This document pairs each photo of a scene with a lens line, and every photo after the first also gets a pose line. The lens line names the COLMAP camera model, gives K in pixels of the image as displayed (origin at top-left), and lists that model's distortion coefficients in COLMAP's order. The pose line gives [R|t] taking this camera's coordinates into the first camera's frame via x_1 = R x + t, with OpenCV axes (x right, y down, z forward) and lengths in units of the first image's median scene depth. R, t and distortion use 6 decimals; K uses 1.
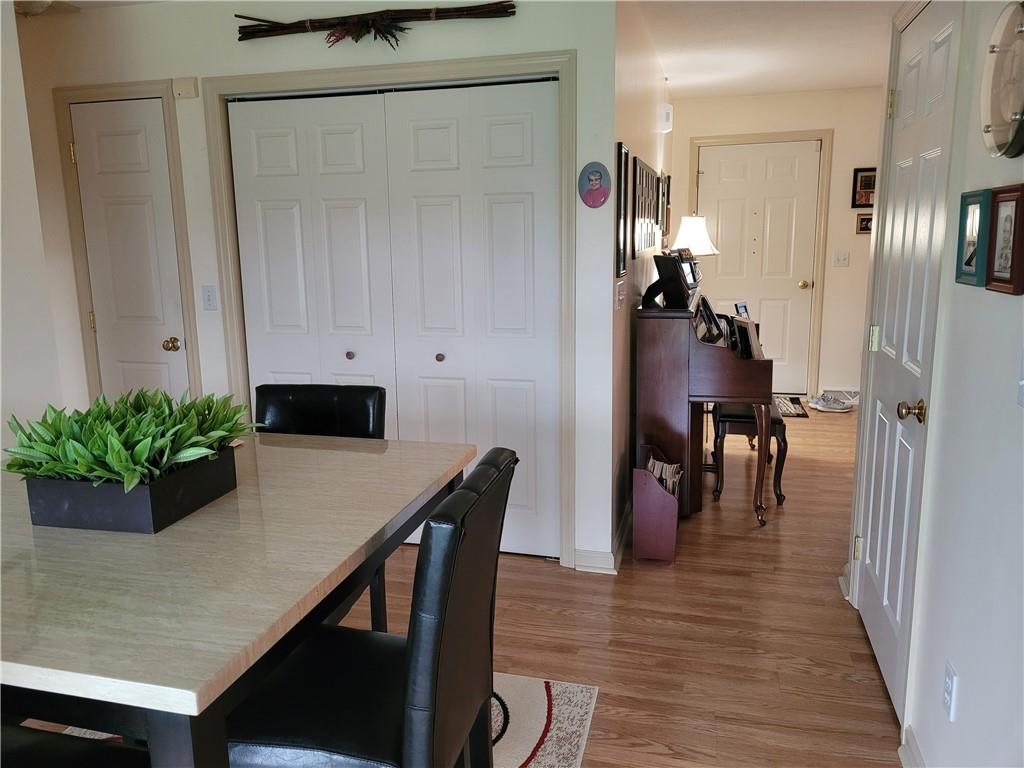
lens RADIAL K [[786.2, 0, 507.3], [0, 786.2, 375.9], [0, 0, 1]] dist [0.061270, -0.048911]
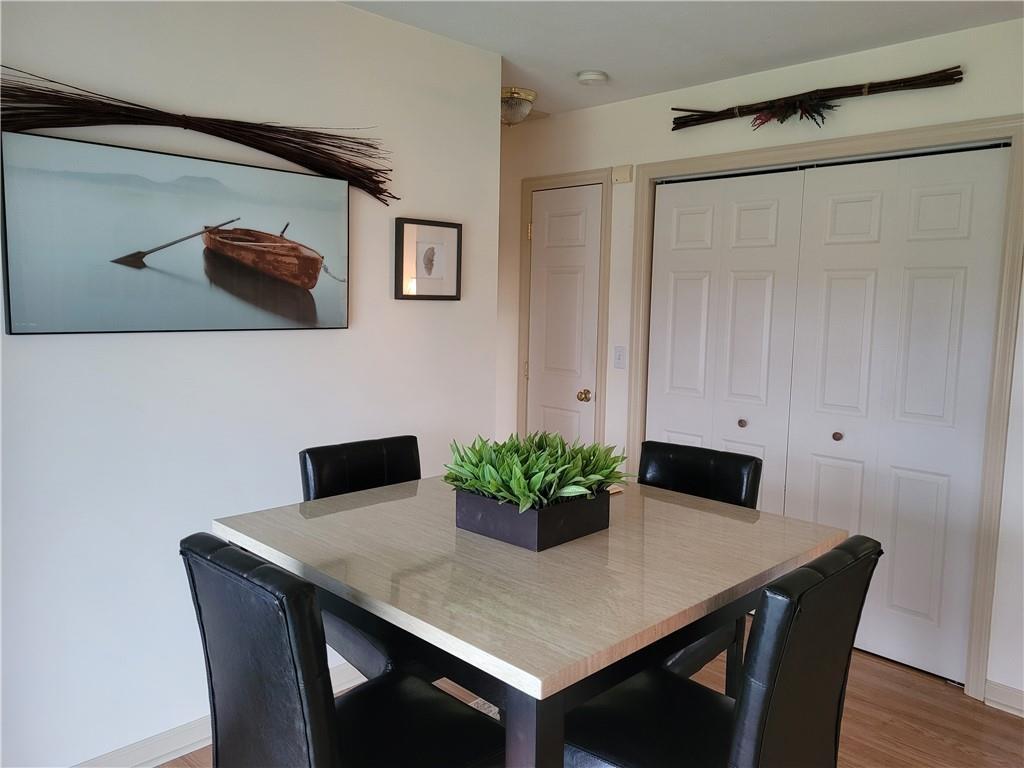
lens RADIAL K [[786.2, 0, 507.3], [0, 786.2, 375.9], [0, 0, 1]] dist [0.061270, -0.048911]
pose [[0.868135, 0.084104, -0.489151, 0.071030], [-0.122342, 0.991390, -0.046671, -0.004586], [0.481014, 0.100360, 0.870950, -0.082093]]
